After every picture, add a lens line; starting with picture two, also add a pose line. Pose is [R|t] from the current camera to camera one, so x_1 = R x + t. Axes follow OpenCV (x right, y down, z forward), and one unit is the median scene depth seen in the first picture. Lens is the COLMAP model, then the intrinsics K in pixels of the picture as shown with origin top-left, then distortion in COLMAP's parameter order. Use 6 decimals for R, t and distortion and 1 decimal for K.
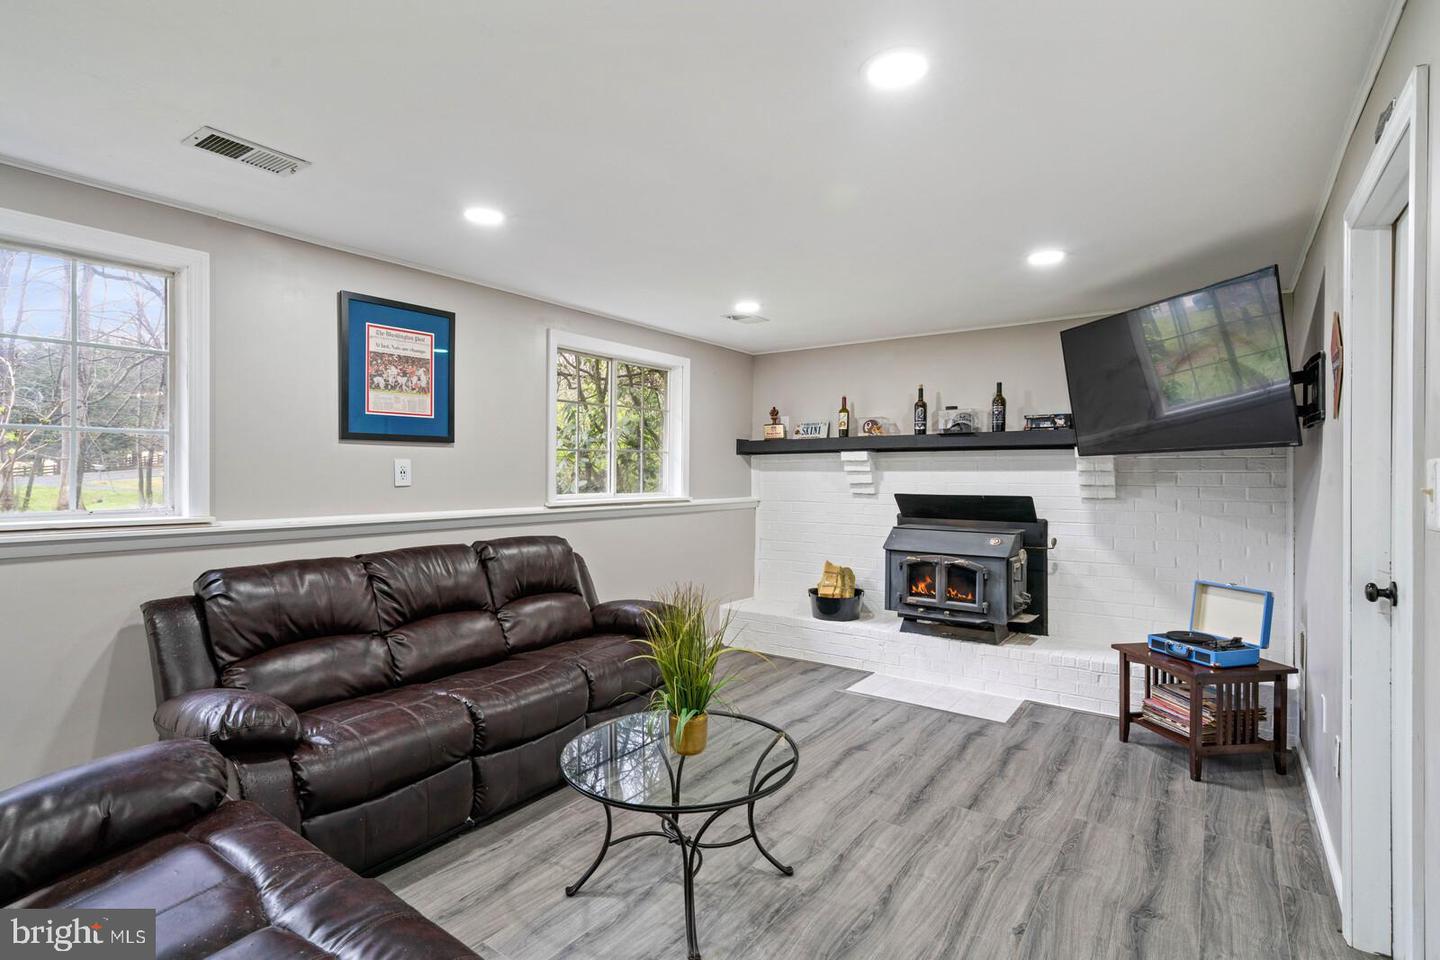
lens RADIAL K [[690.7, 0, 710.1], [0, 690.7, 480.1], [0, 0, 1]] dist [-0.005711, 0.005065]
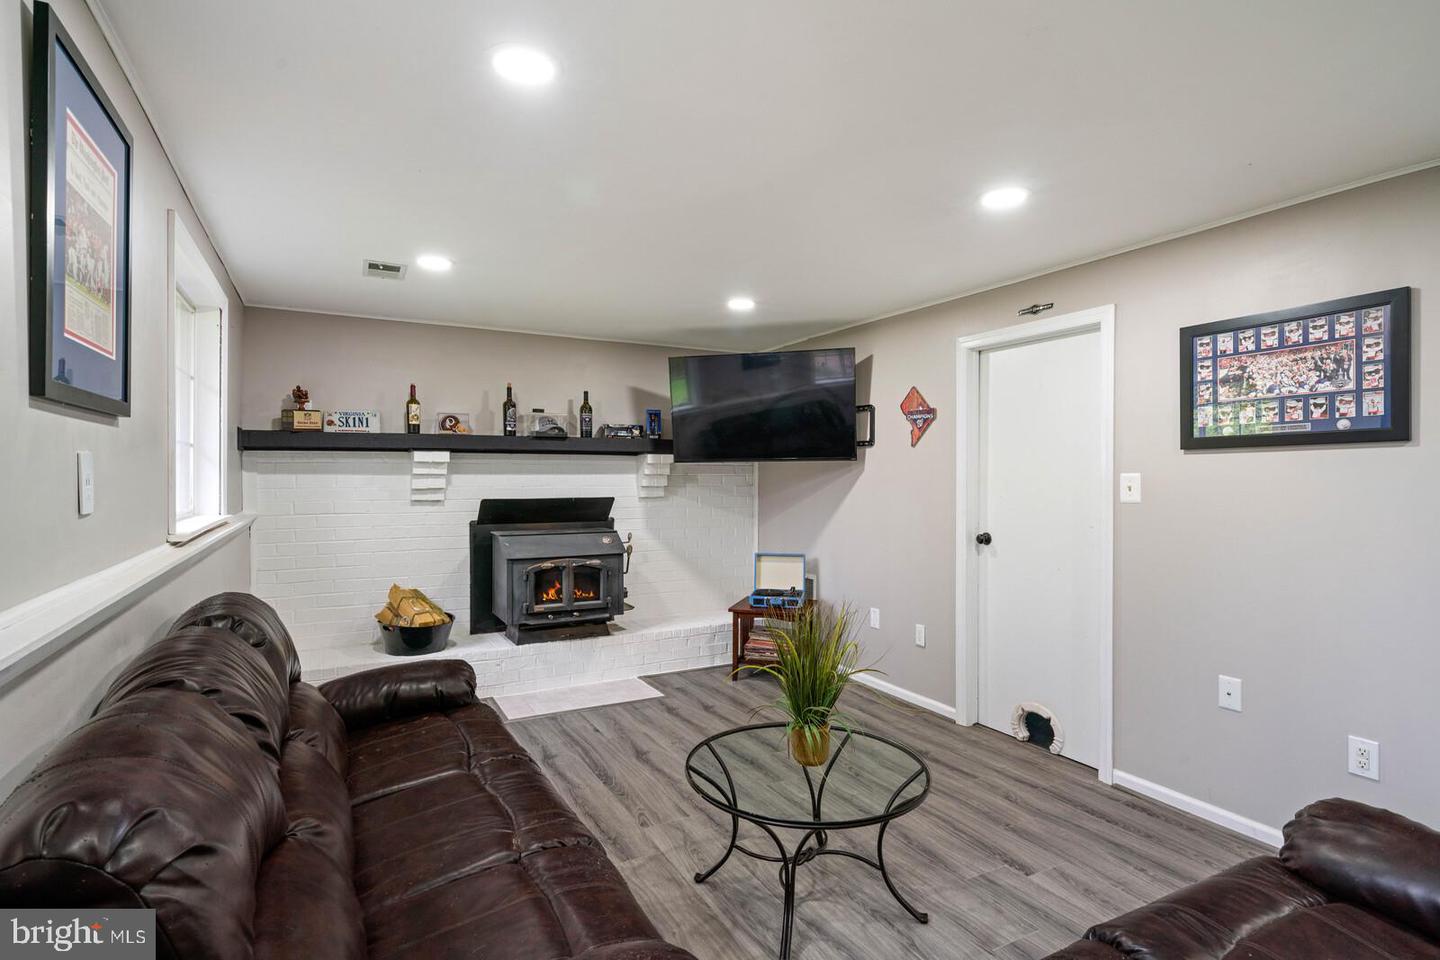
lens RADIAL K [[733.9, 0, 709.0], [0, 733.9, 483.3], [0, 0, 1]] dist [-0.004392, 0.001551]
pose [[0.420429, -0.011641, 0.907251, -0.629852], [0.009059, 0.999922, 0.008632, -0.009047], [-0.907280, 0.004589, 0.420501, 0.417144]]
